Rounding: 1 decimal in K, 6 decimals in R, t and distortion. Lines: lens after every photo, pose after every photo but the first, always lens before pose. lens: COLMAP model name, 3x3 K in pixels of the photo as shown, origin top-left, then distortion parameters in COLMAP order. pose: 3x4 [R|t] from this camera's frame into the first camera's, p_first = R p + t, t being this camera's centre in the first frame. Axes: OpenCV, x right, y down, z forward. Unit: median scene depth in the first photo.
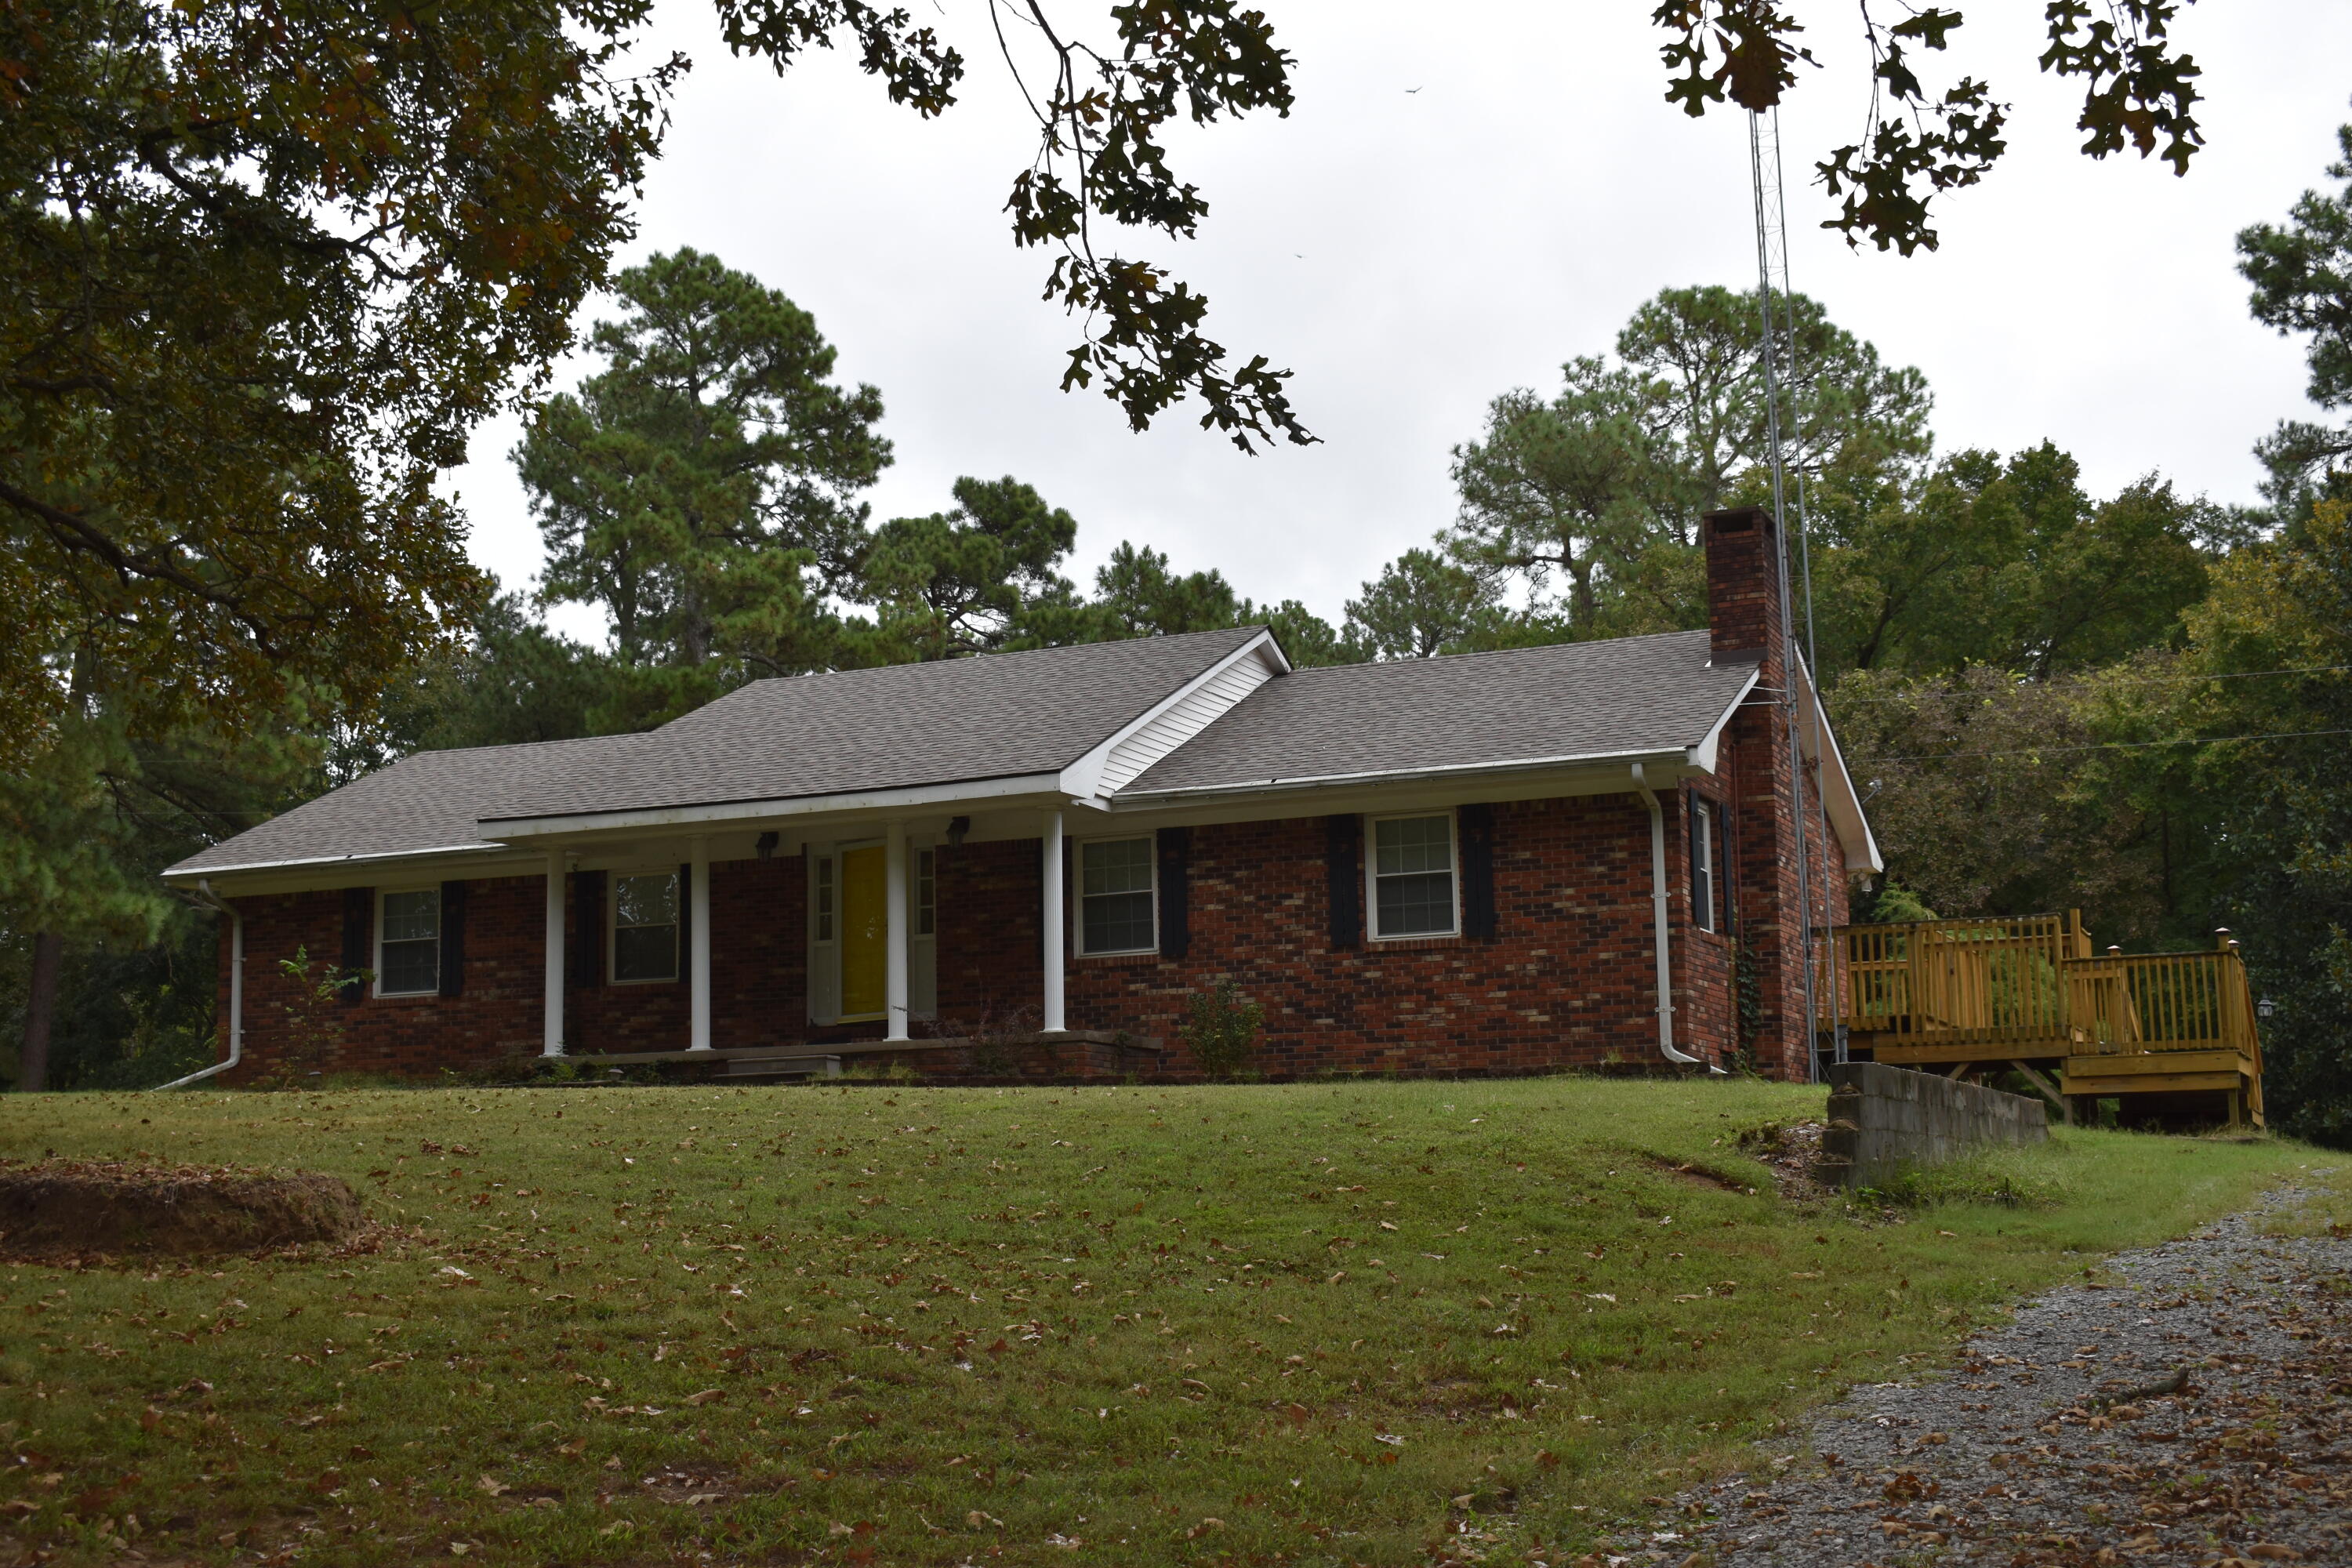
lens RADIAL K [[2959.3, 0, 1176.0], [0, 2959.3, 784.0], [0, 0, 1]] dist [-0.048488, -0.010573]
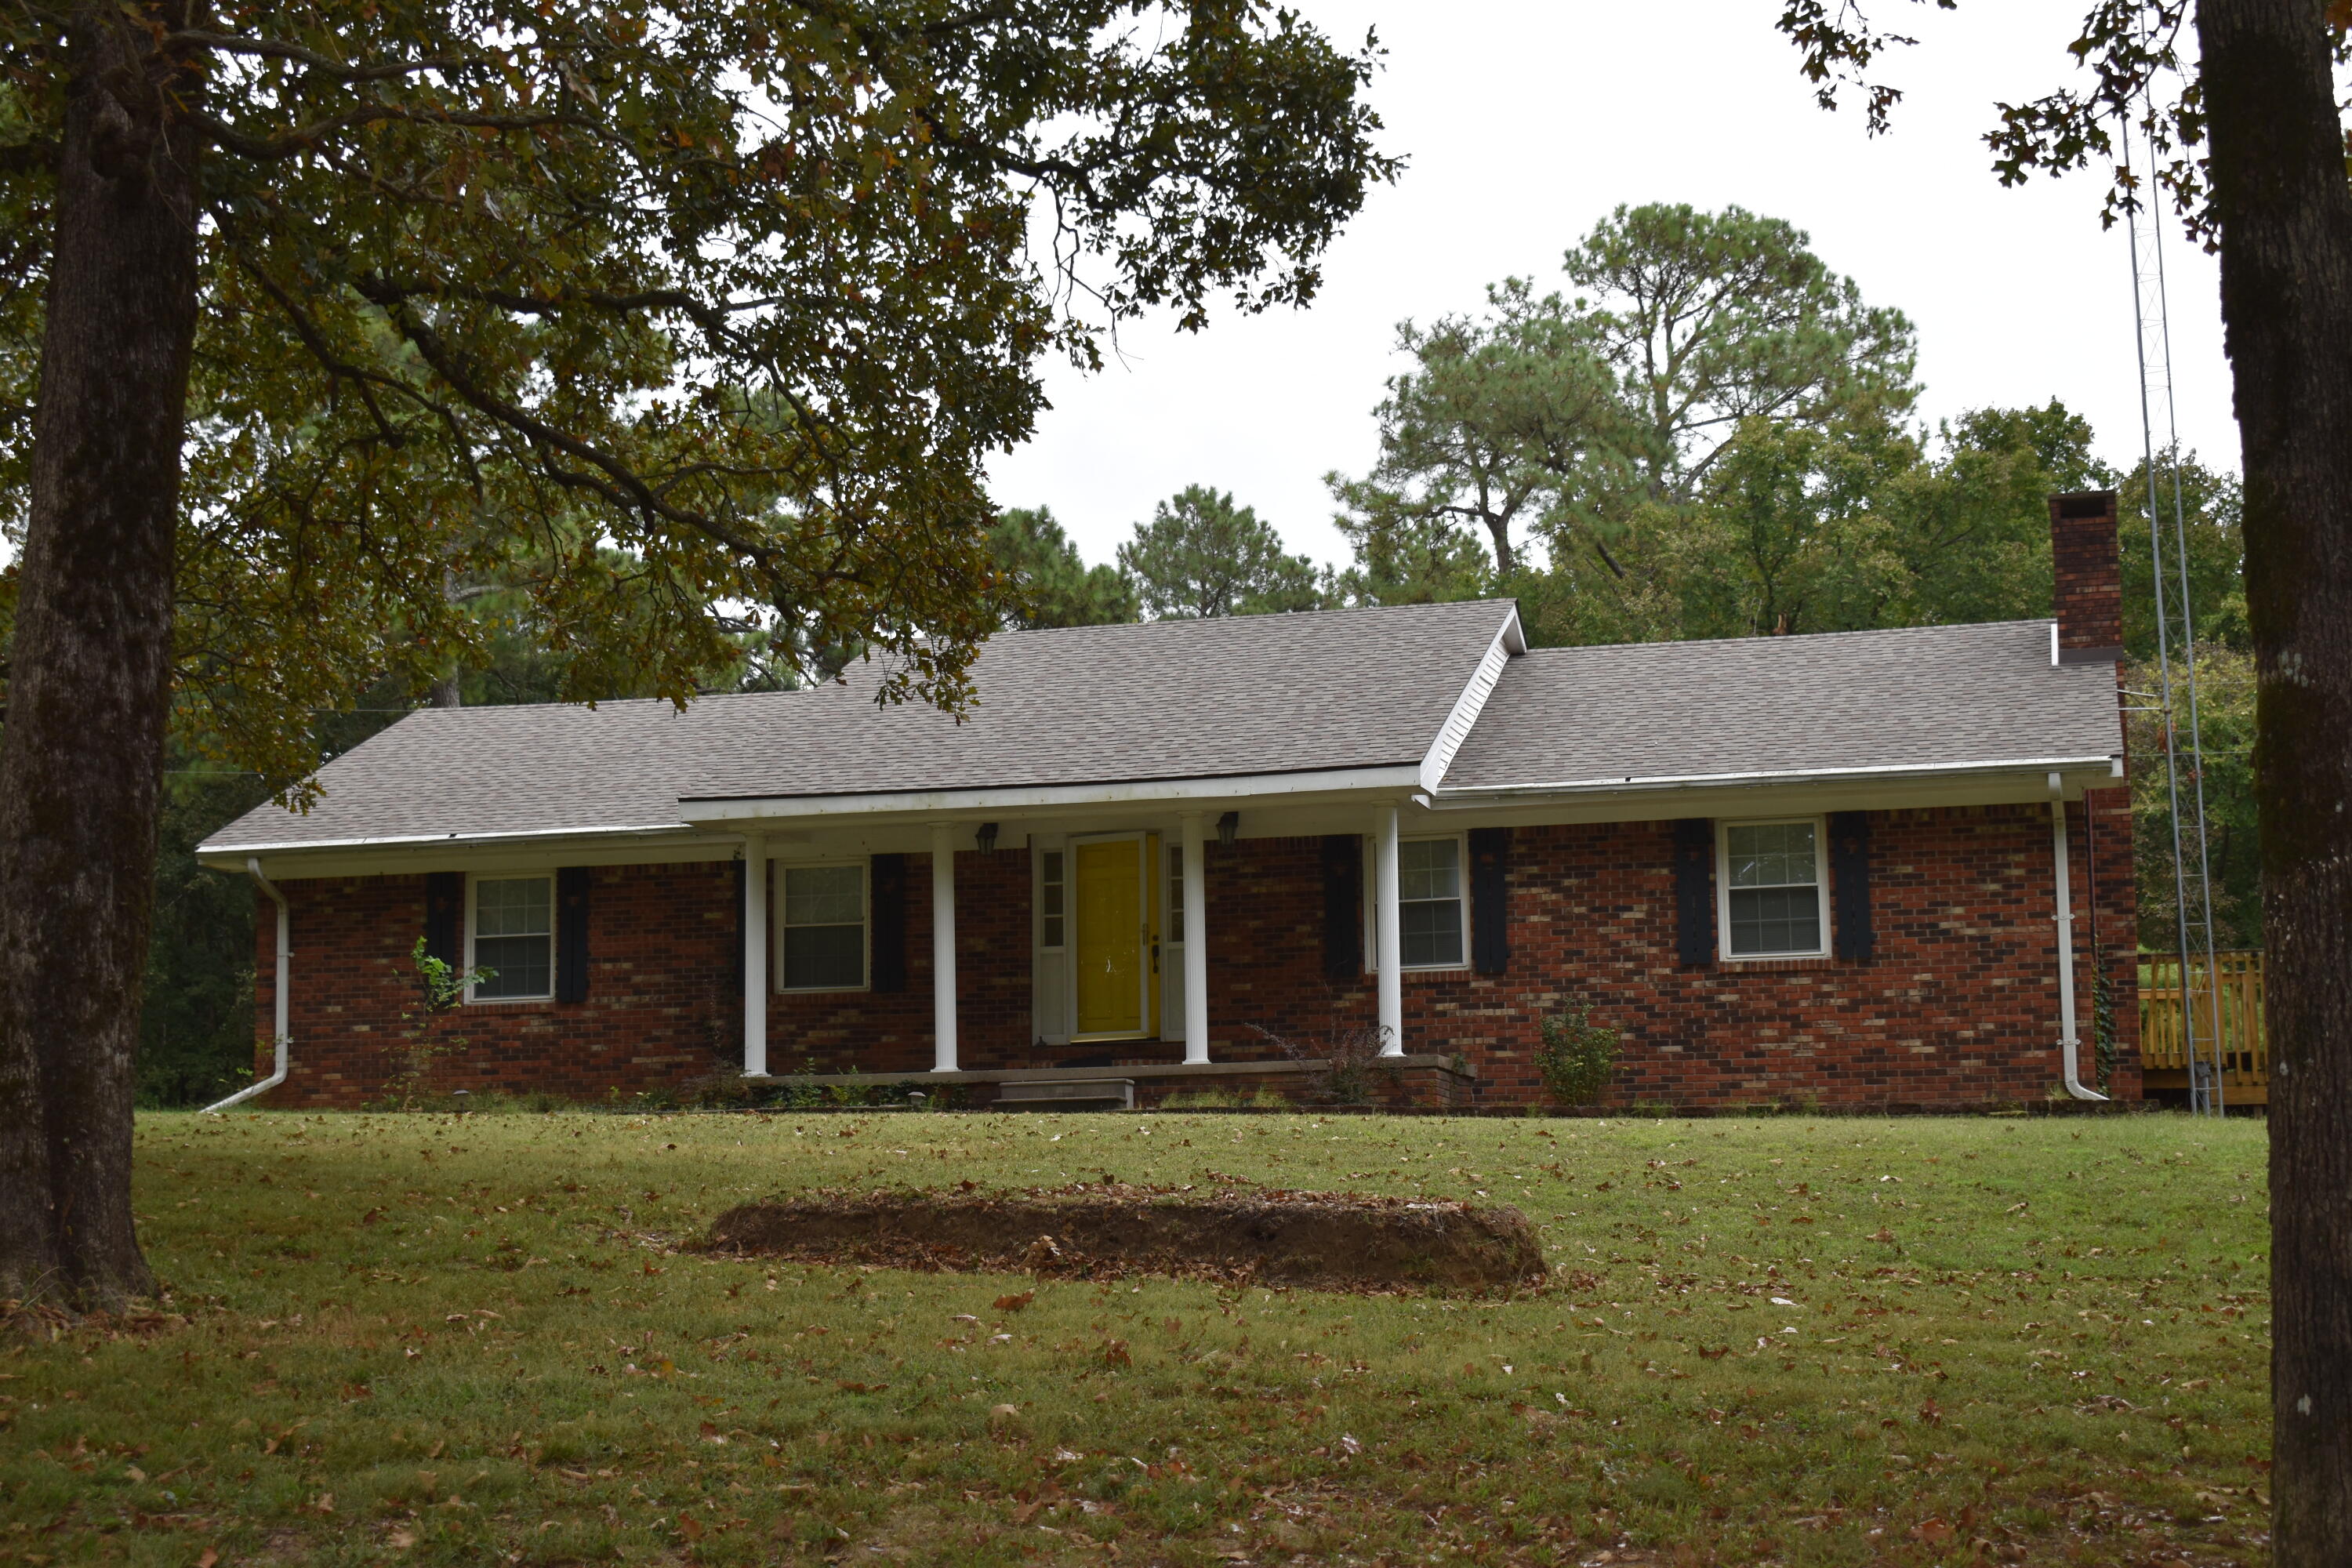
lens RADIAL K [[3618.6, 0, 1176.0], [0, 3618.6, 784.0], [0, 0, 1]] dist [-0.034088, -0.078397]
pose [[0.988217, 0.026682, 0.150714, -0.255005], [-0.027945, 0.999590, 0.006274, -0.002625], [-0.150485, -0.010411, 0.988557, -0.057602]]
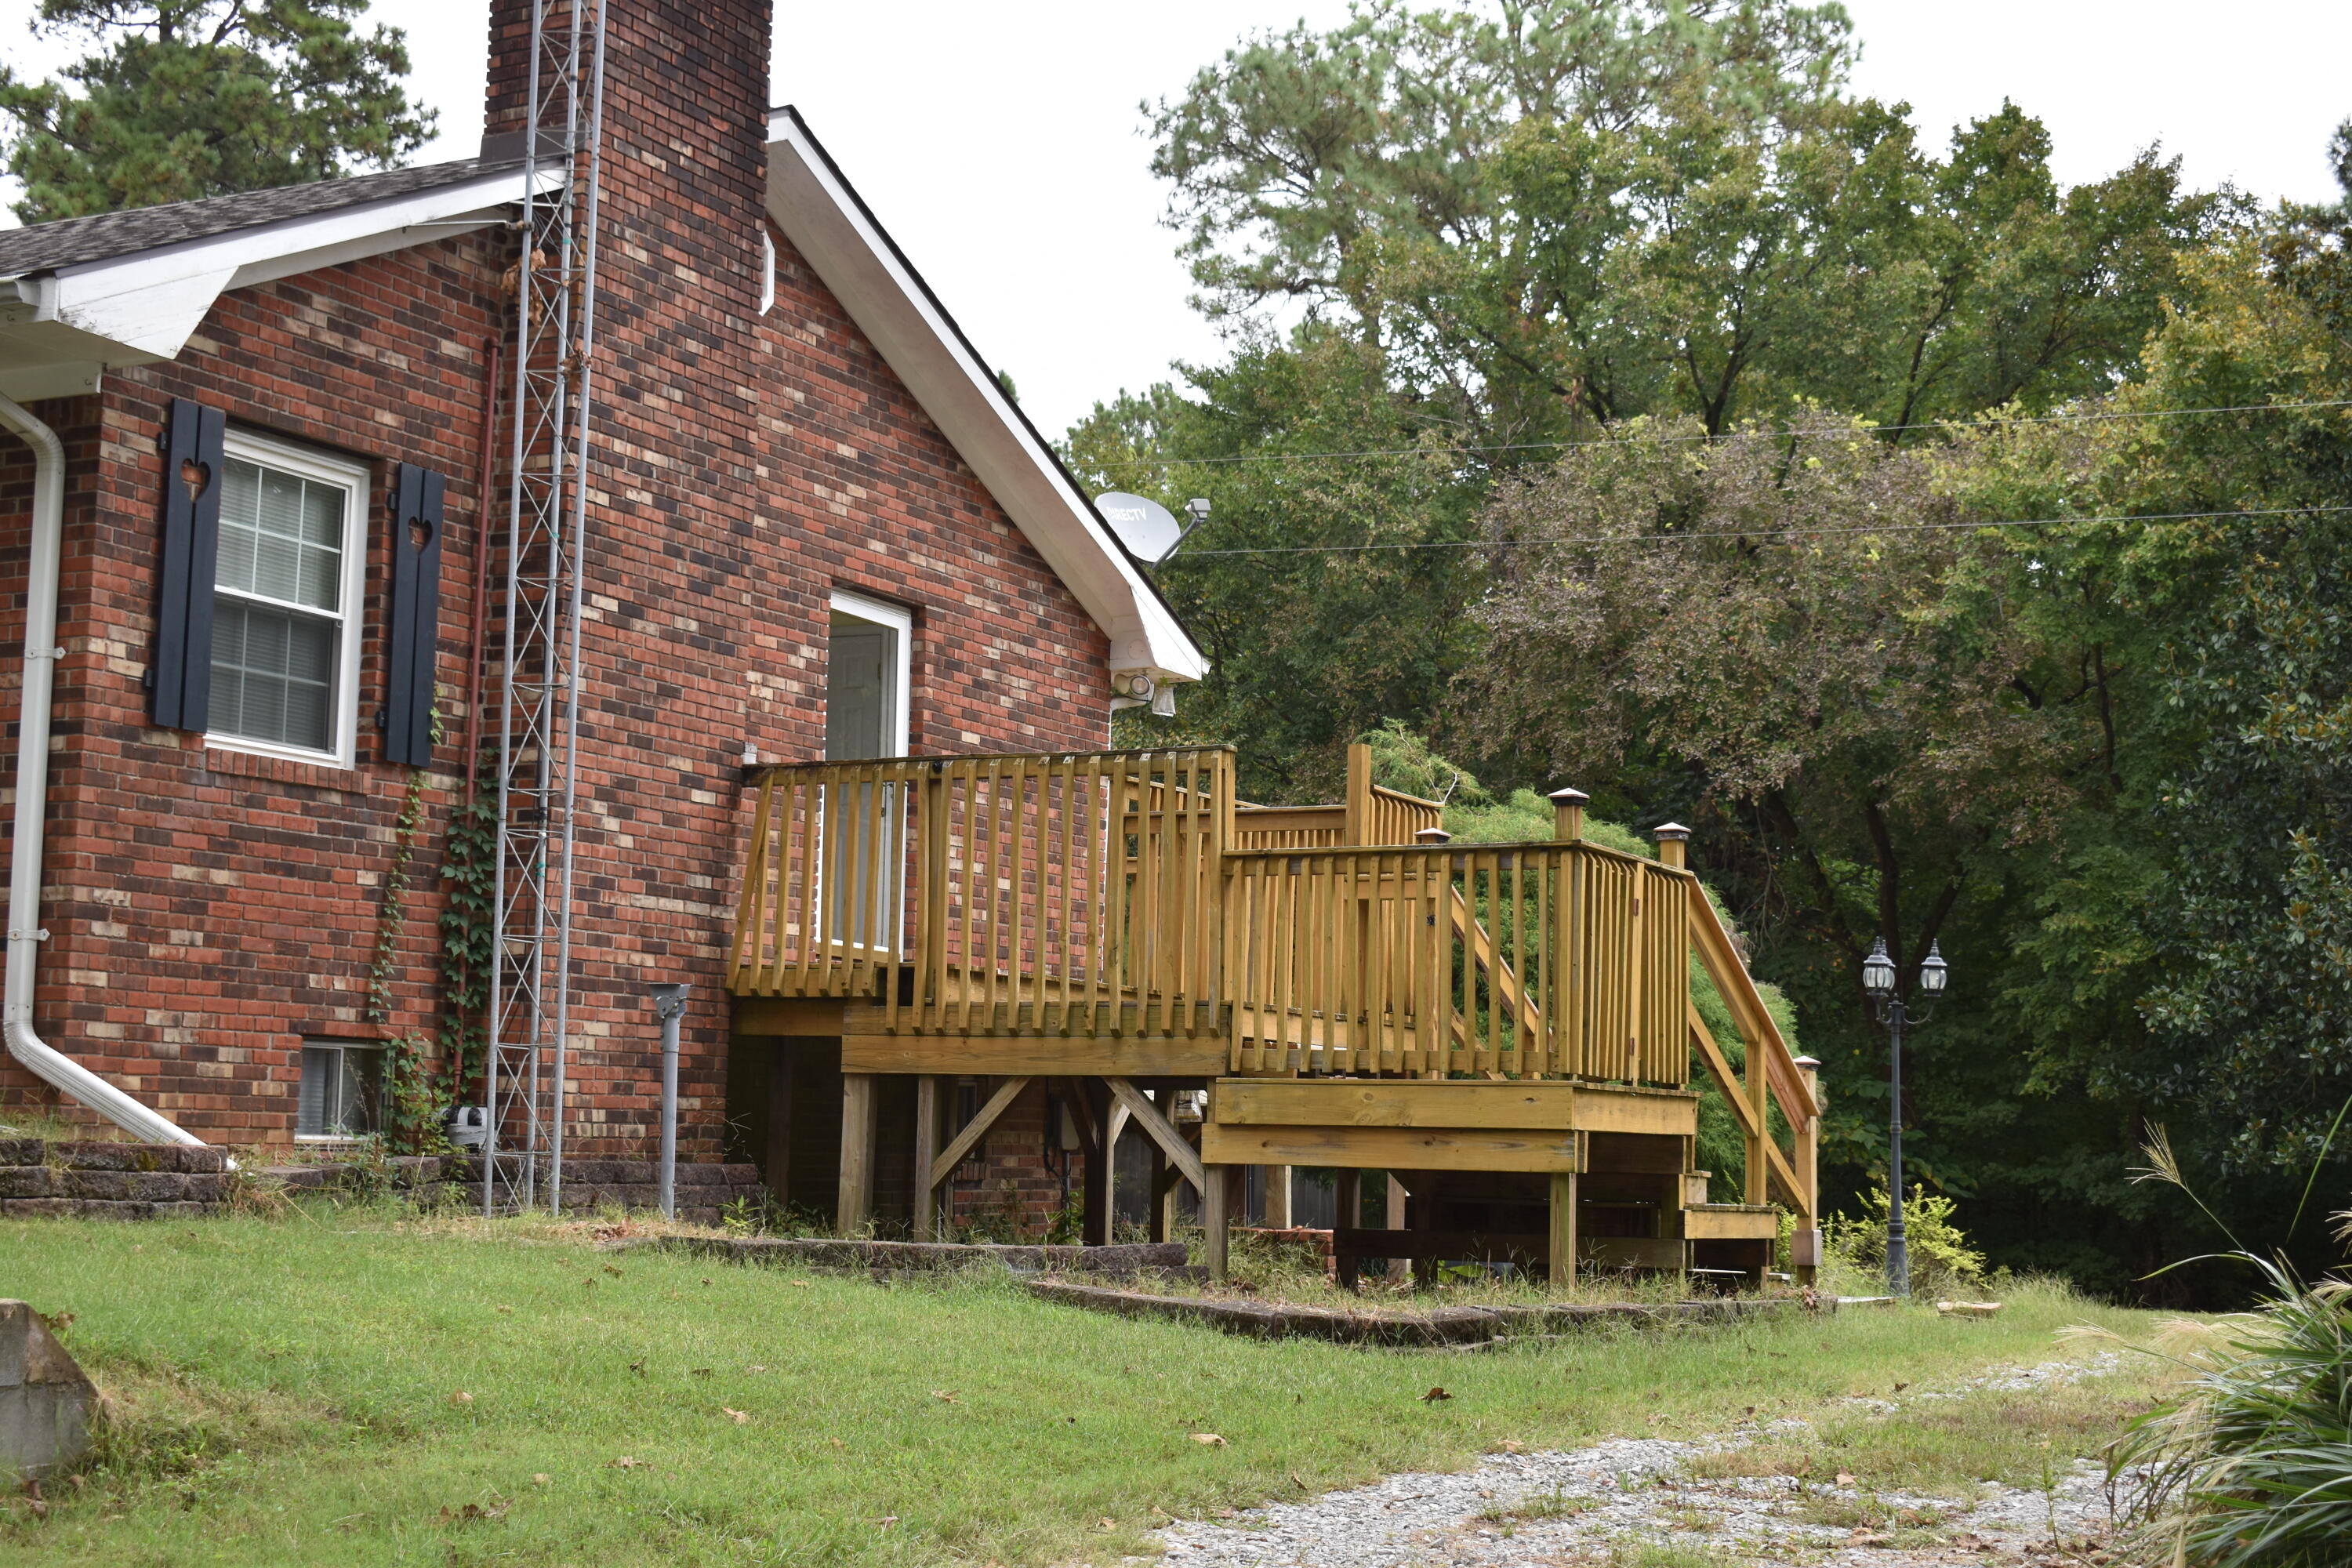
lens RADIAL K [[3187.0, 0, 1176.0], [0, 3187.0, 784.0], [0, 0, 1]] dist [-0.019490, -0.048407]
pose [[0.997370, 0.031016, -0.065506, 0.320804], [-0.028492, 0.998828, 0.039118, 0.031236], [0.066642, -0.037149, 0.997085, 0.528355]]
